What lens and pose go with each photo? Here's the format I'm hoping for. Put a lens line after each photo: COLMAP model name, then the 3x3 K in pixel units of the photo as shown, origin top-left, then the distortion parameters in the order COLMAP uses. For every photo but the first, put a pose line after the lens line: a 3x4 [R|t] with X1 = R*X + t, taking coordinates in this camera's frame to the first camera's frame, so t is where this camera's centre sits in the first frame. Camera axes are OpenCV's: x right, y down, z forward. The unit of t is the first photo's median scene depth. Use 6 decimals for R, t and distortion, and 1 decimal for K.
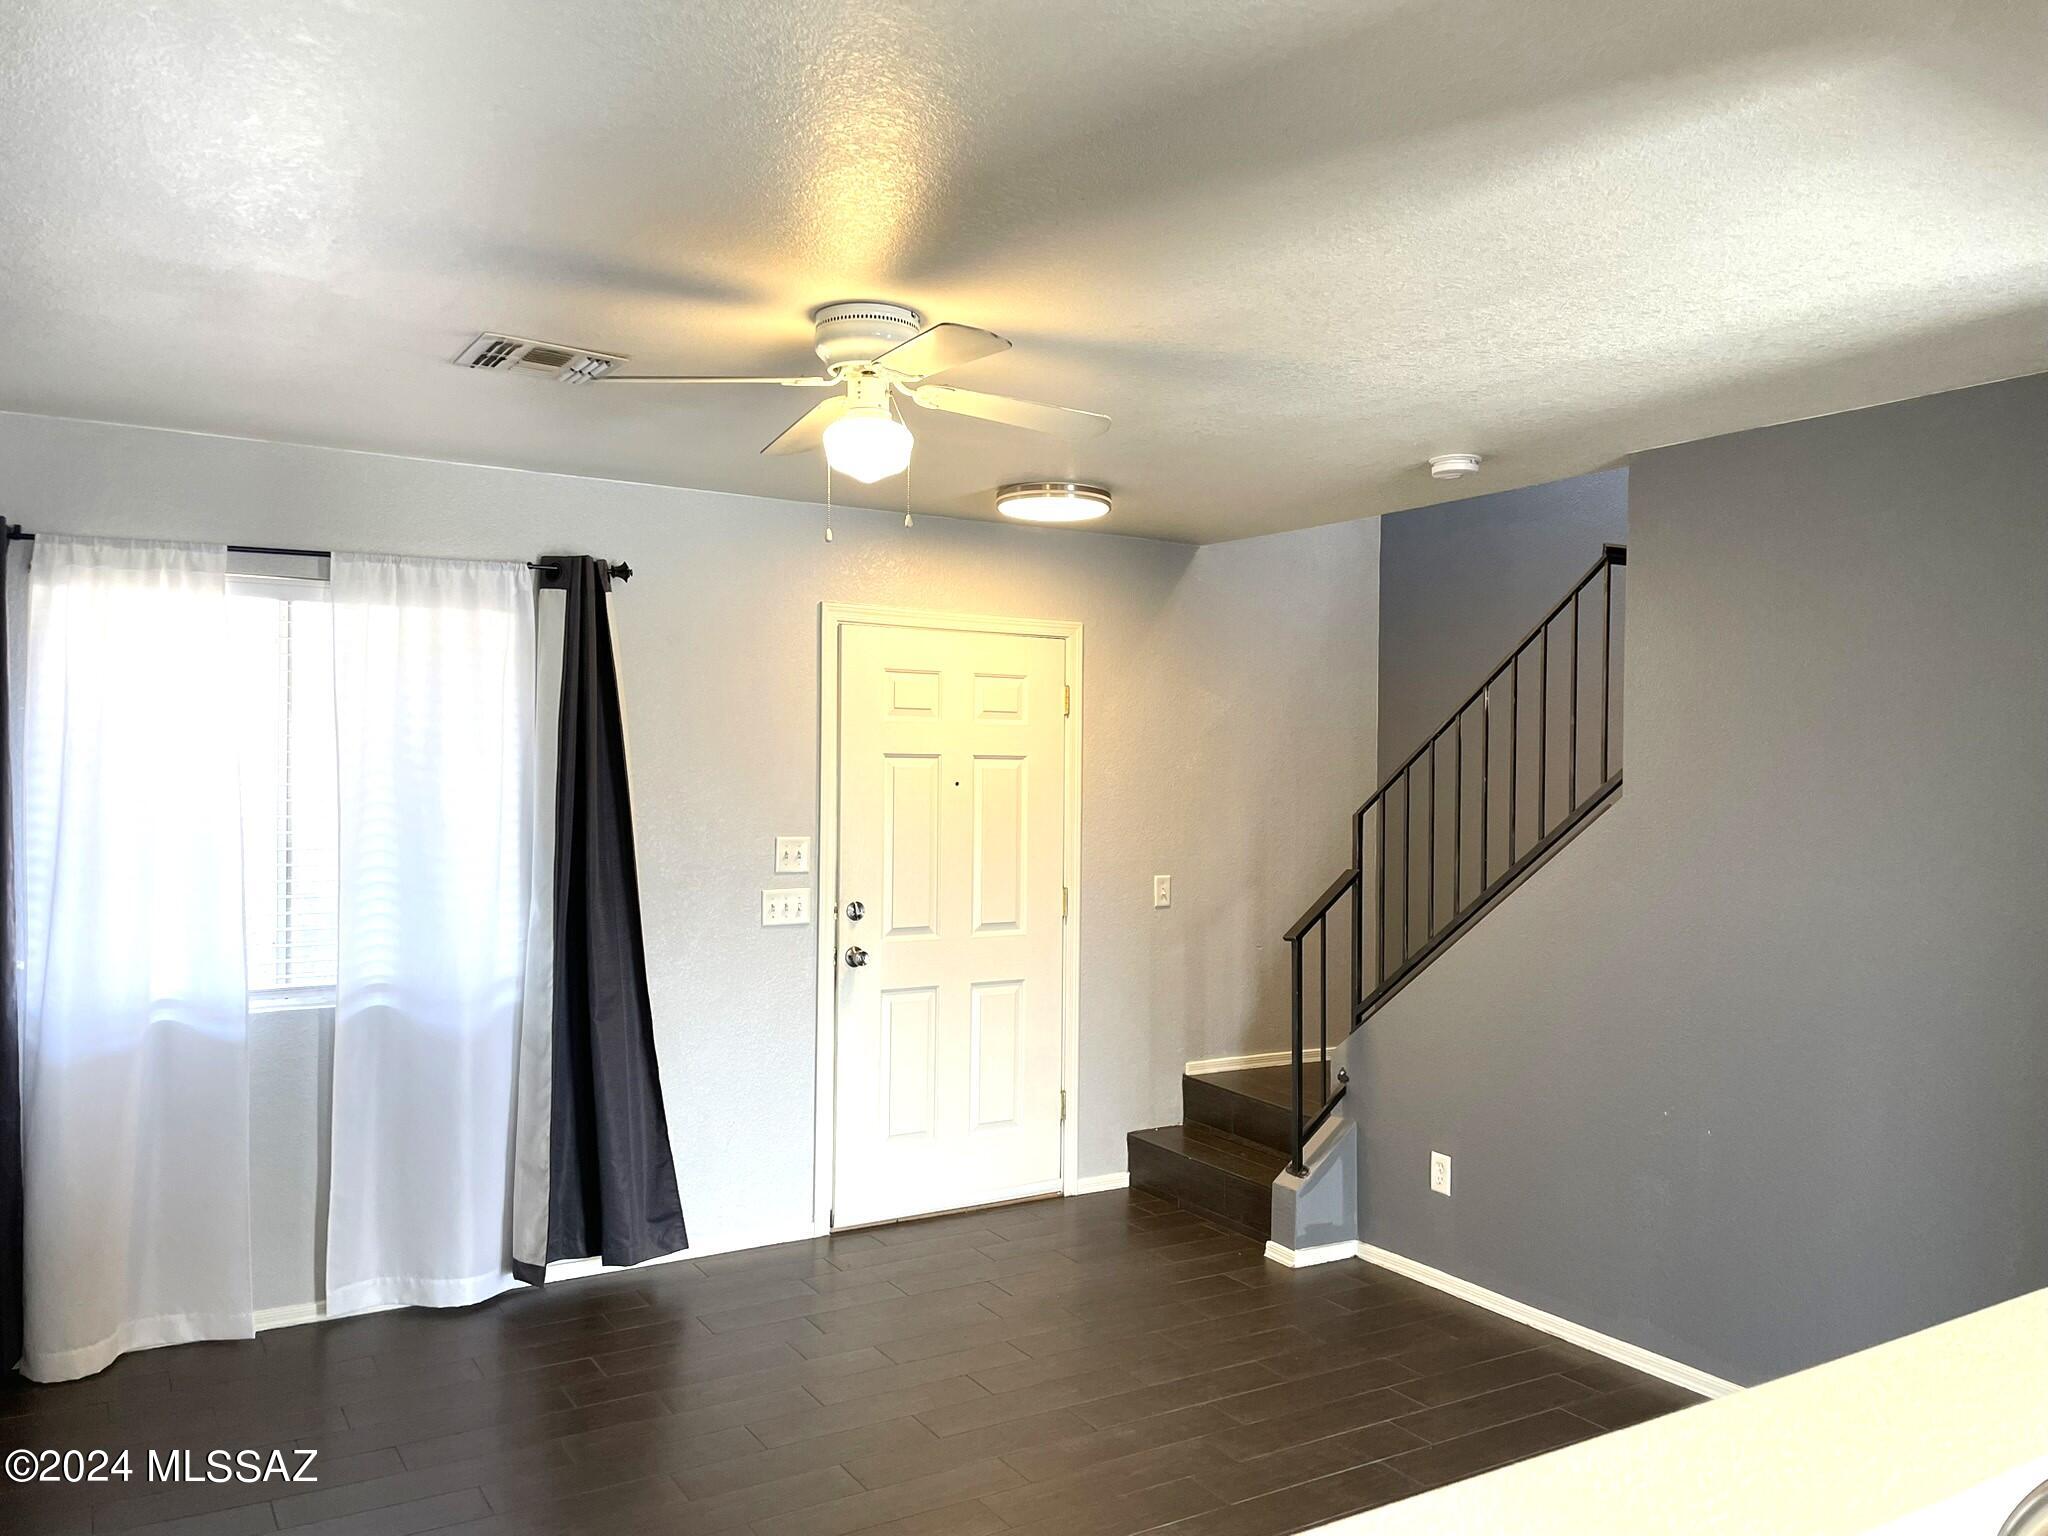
lens RADIAL K [[1557.5, 0, 1037.3], [0, 1557.5, 774.4], [0, 0, 1]] dist [0.089792, -0.112935]
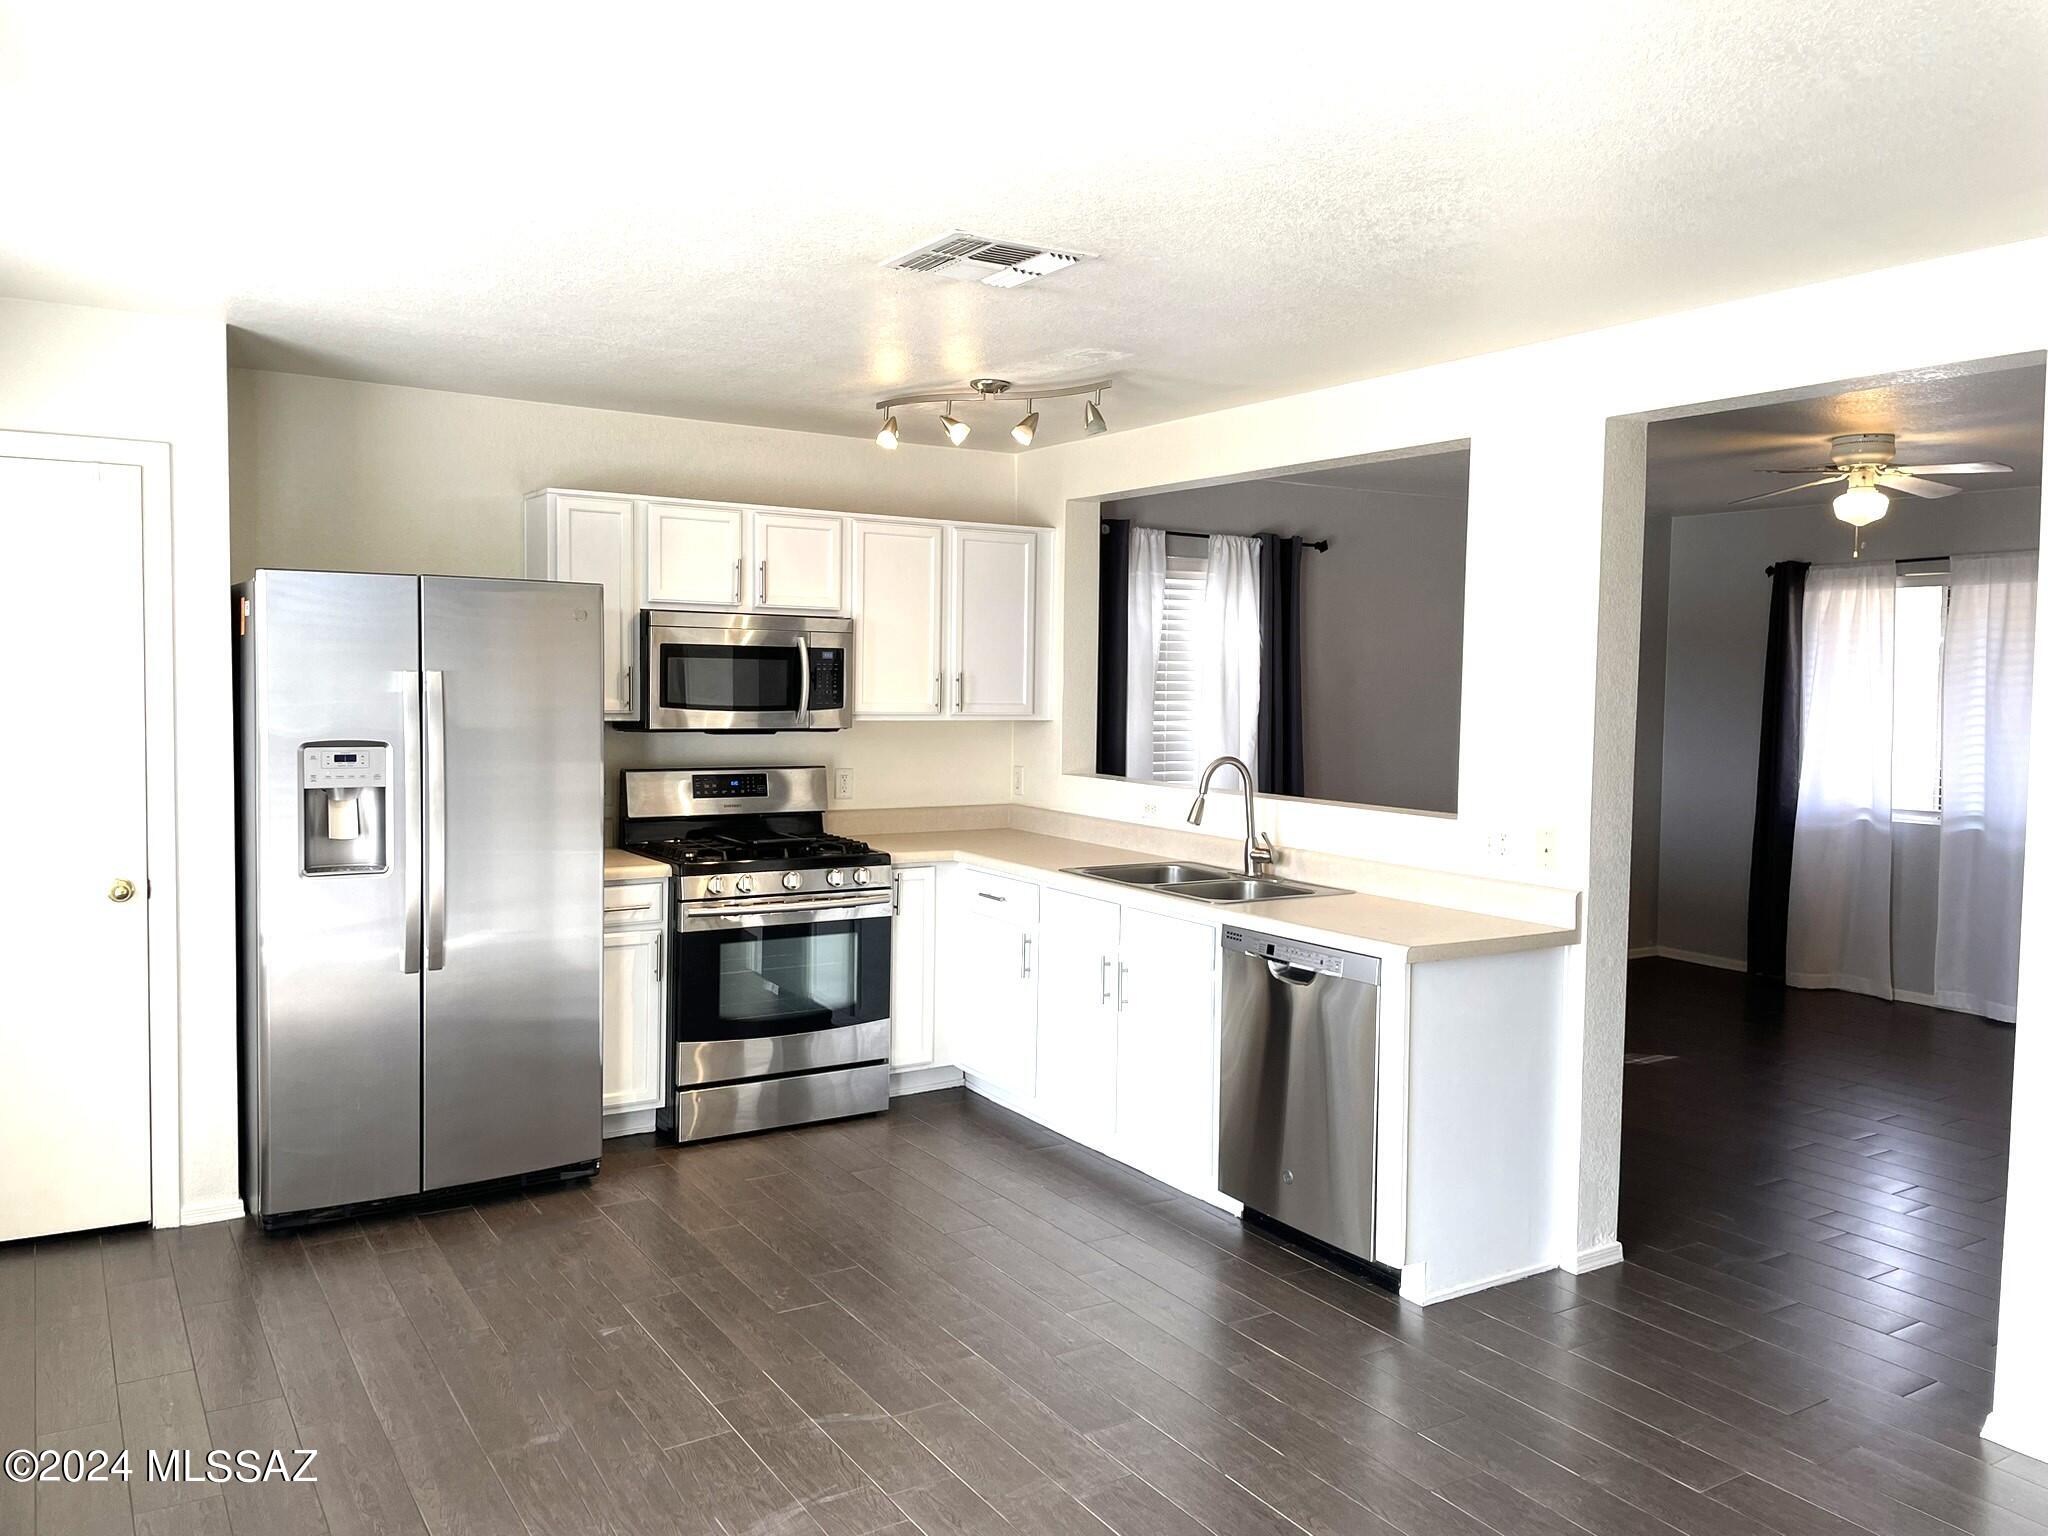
lens RADIAL K [[1557.5, 0, 1032.4], [0, 1557.5, 737.0], [0, 0, 1]] dist [0.089792, -0.112935]
pose [[0.002457, 0.030594, -0.999529, 1.142878], [-0.016043, 0.999404, 0.030551, 0.015417], [0.999868, 0.015960, 0.002946, 0.013488]]
